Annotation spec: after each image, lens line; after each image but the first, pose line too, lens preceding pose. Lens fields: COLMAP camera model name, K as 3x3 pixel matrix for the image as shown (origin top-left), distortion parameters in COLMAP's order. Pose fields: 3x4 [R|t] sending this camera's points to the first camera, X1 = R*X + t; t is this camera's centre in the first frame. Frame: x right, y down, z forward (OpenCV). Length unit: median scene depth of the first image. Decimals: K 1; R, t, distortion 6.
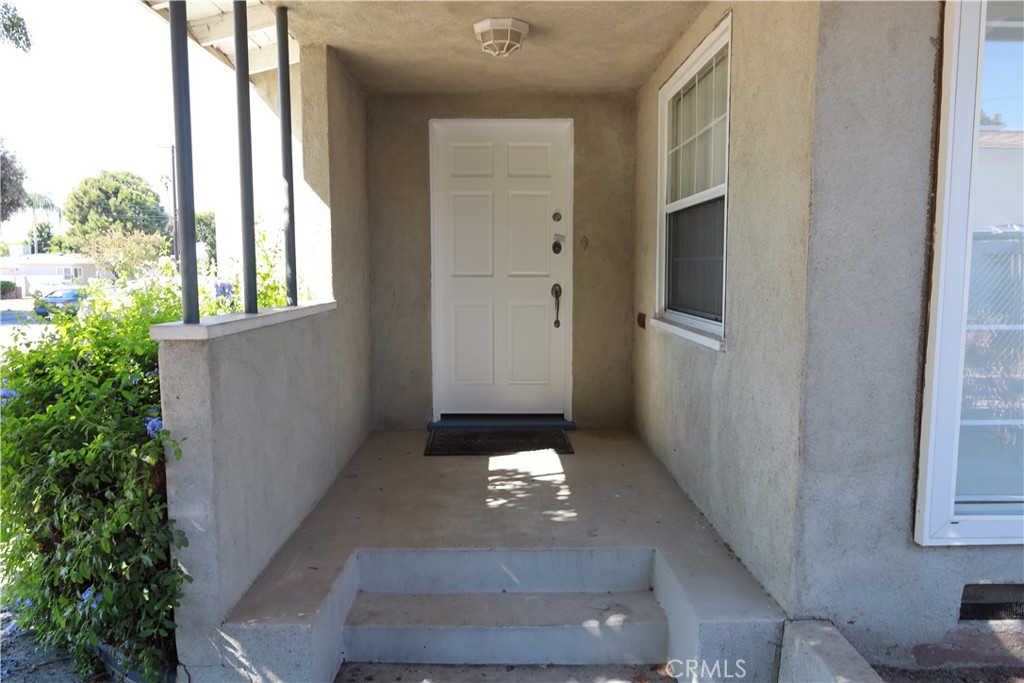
lens RADIAL K [[693.2, 0, 510.8], [0, 693.2, 344.3], [0, 0, 1]] dist [-0.012911, -0.003648]
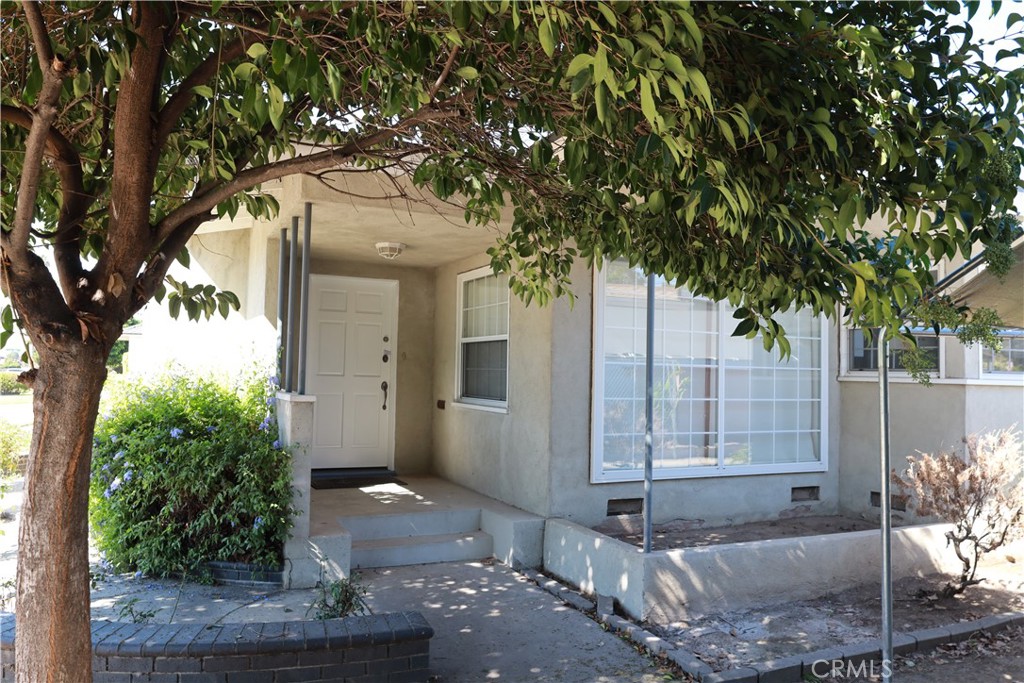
lens RADIAL K [[776.7, 0, 511.7], [0, 776.7, 340.4], [0, 0, 1]] dist [0.002822, -0.000130]
pose [[0.903938, 0.041268, 0.425669, -0.667358], [0.021609, 0.989655, -0.141833, 0.118471], [-0.427118, 0.137407, 0.893694, -1.098046]]
